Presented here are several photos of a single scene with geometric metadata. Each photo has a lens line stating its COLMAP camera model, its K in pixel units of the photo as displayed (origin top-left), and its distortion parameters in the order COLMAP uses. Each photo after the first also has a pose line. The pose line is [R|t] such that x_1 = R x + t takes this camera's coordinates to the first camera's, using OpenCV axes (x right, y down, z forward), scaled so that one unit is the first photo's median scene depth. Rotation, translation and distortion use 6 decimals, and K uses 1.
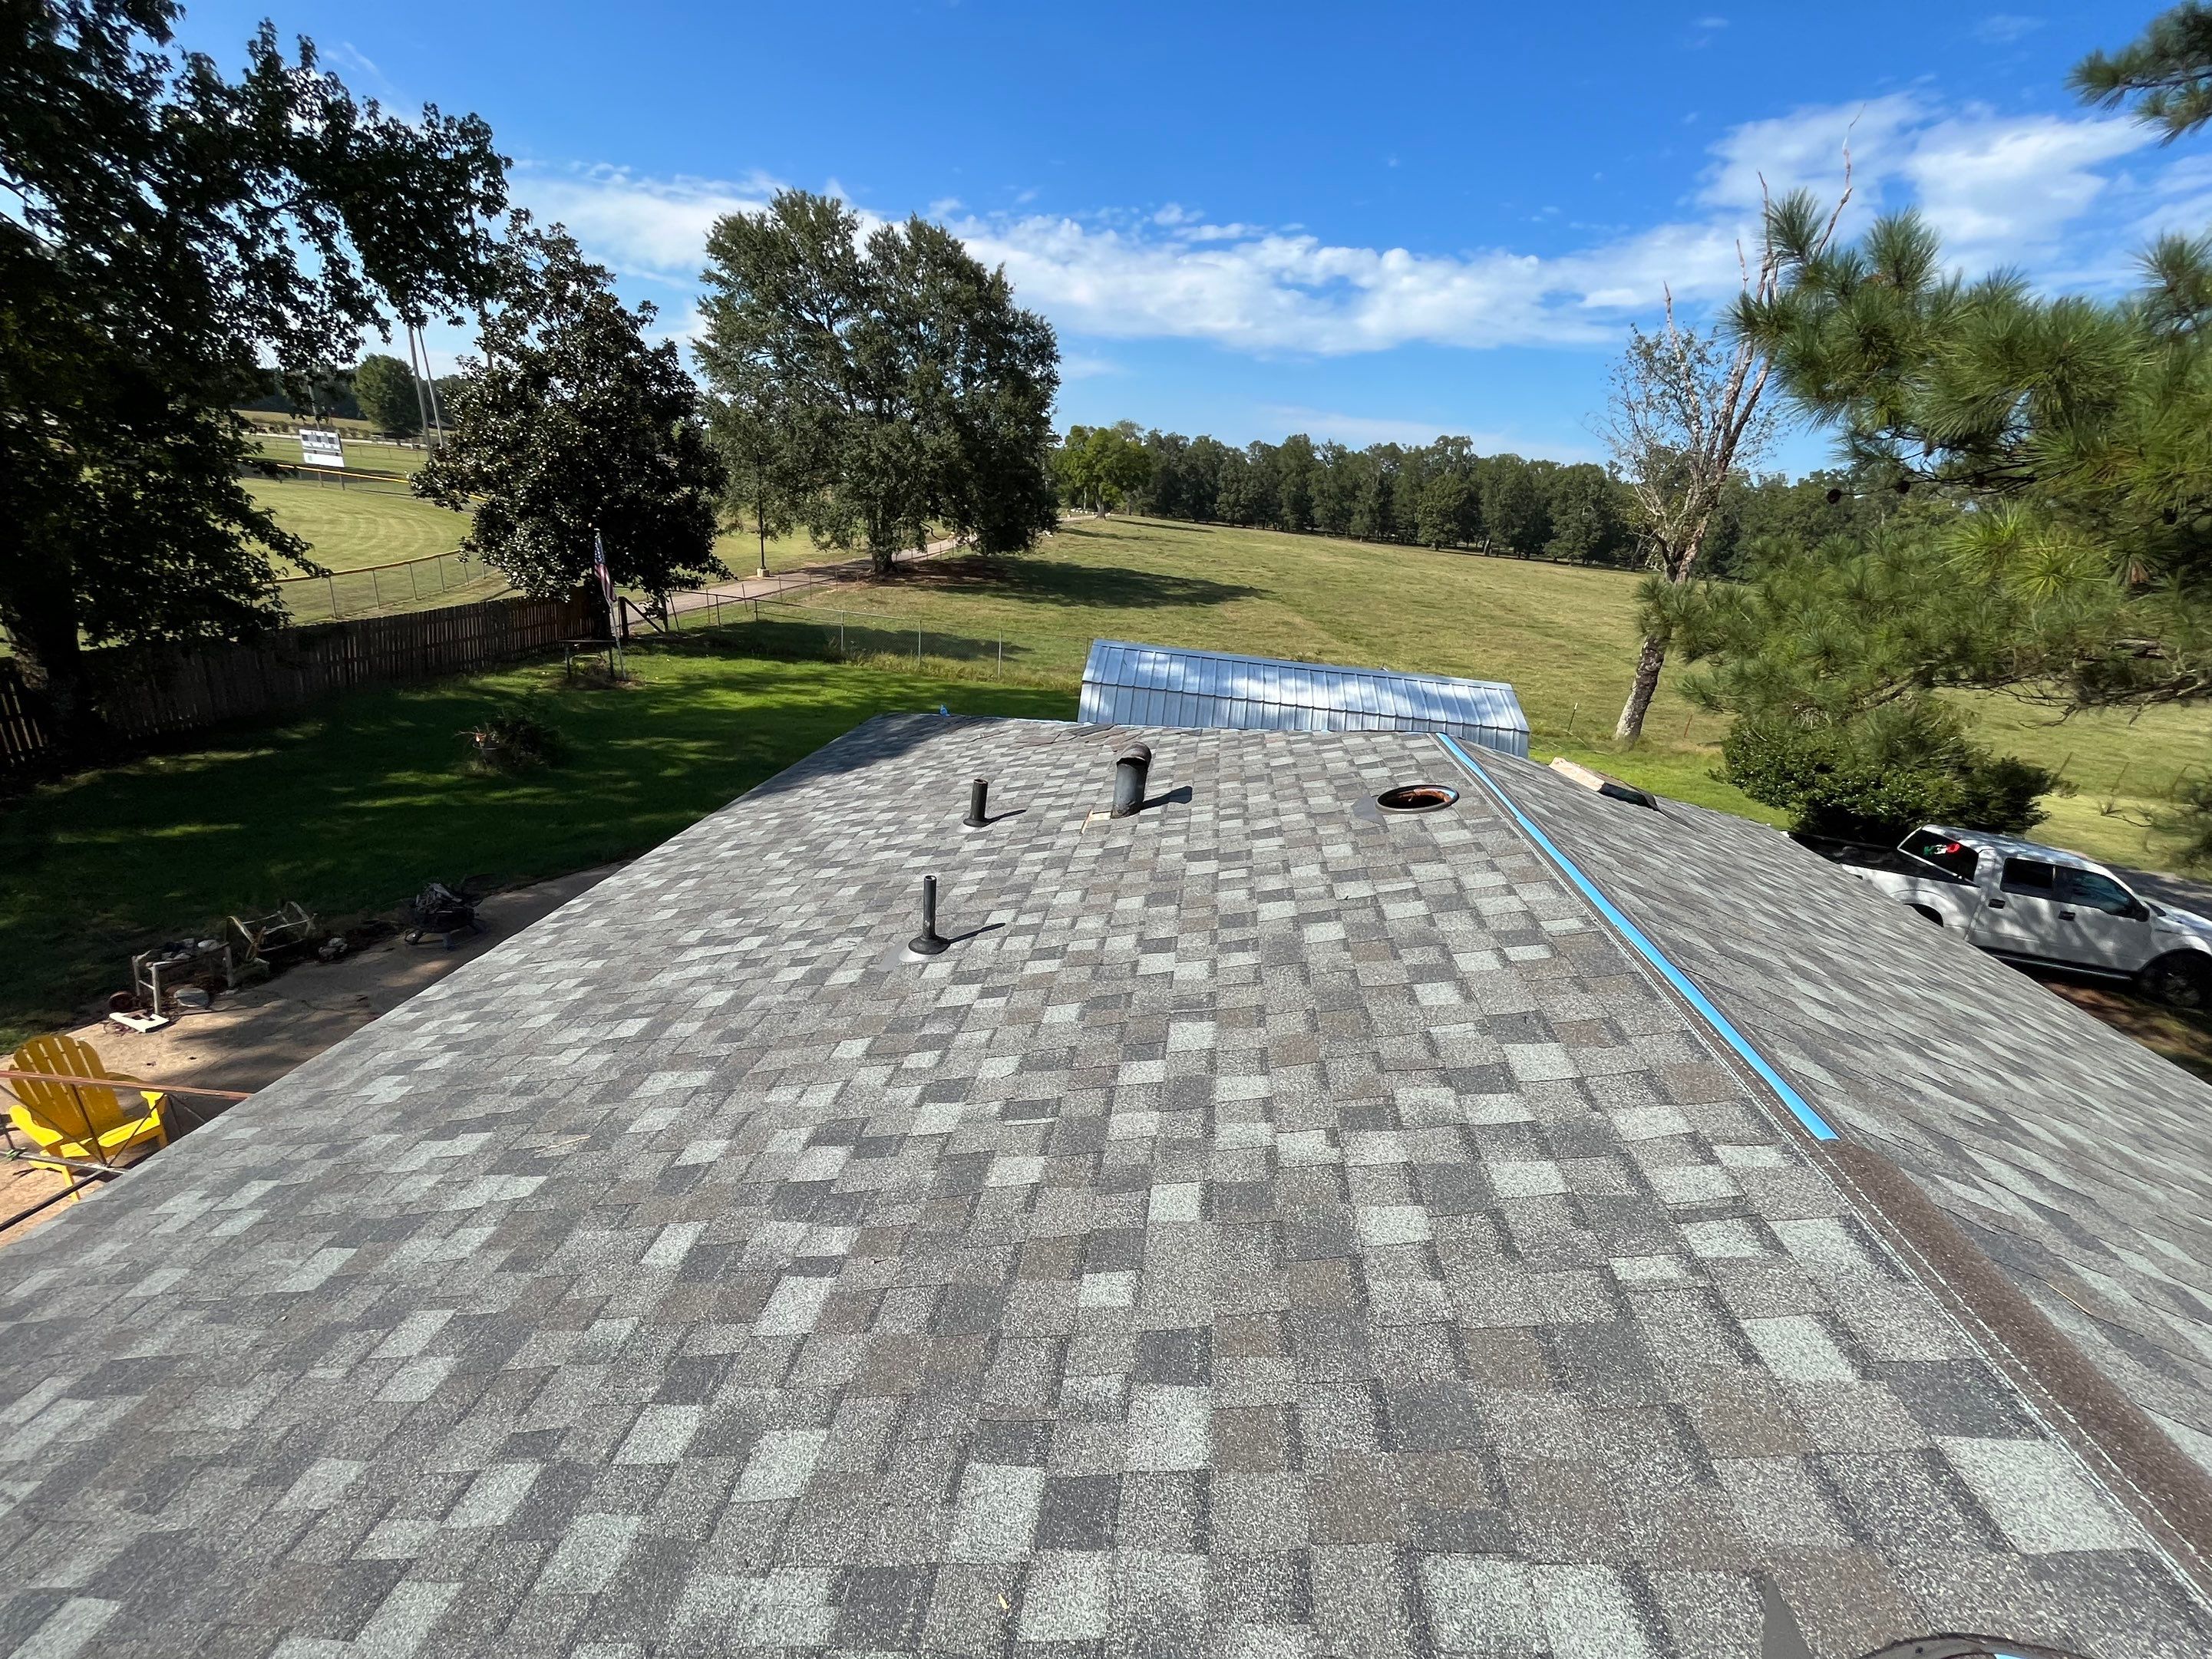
lens RADIAL K [[897.8, 0, 1110.5], [0, 897.8, 825.8], [0, 0, 1]] dist [-0.002492, -0.000555]
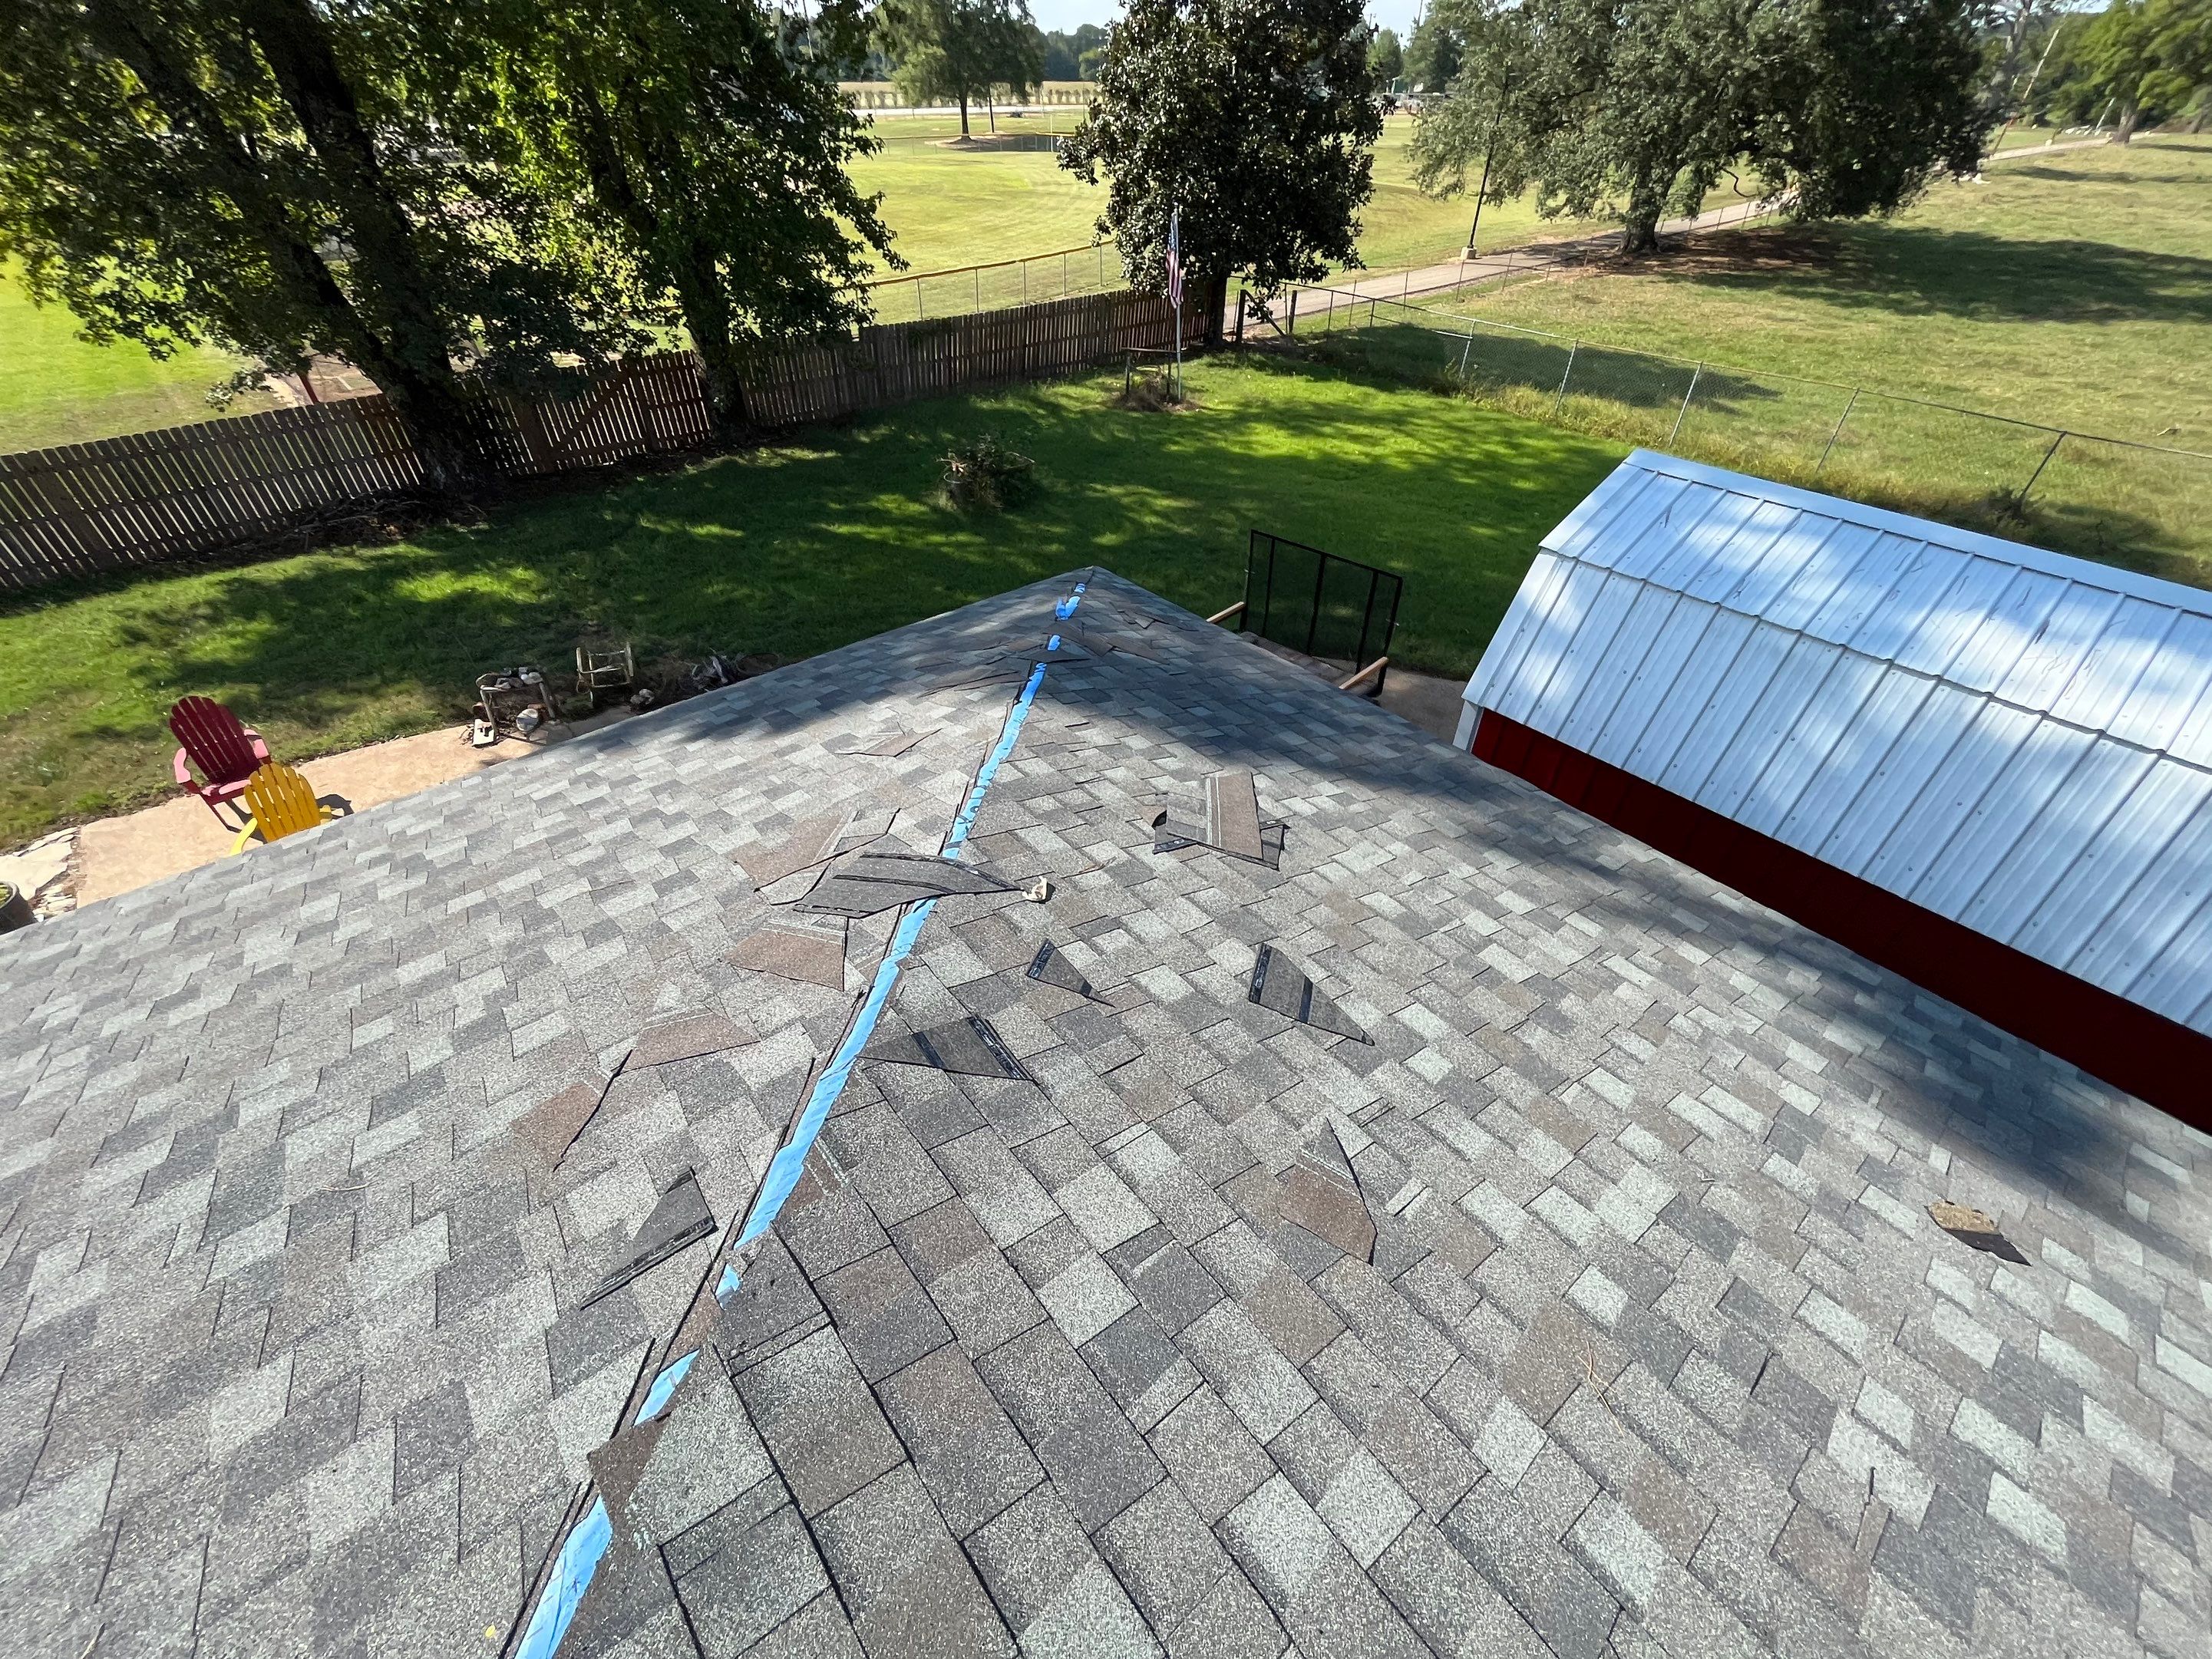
lens RADIAL K [[897.8, 0, 1101.2], [0, 897.8, 833.1], [0, 0, 1]] dist [-0.002492, -0.000555]
pose [[0.727133, 0.370320, -0.578049, 0.292651], [-0.179732, 0.915350, 0.360322, -0.327411], [0.662551, -0.158108, 0.732140, 0.996086]]
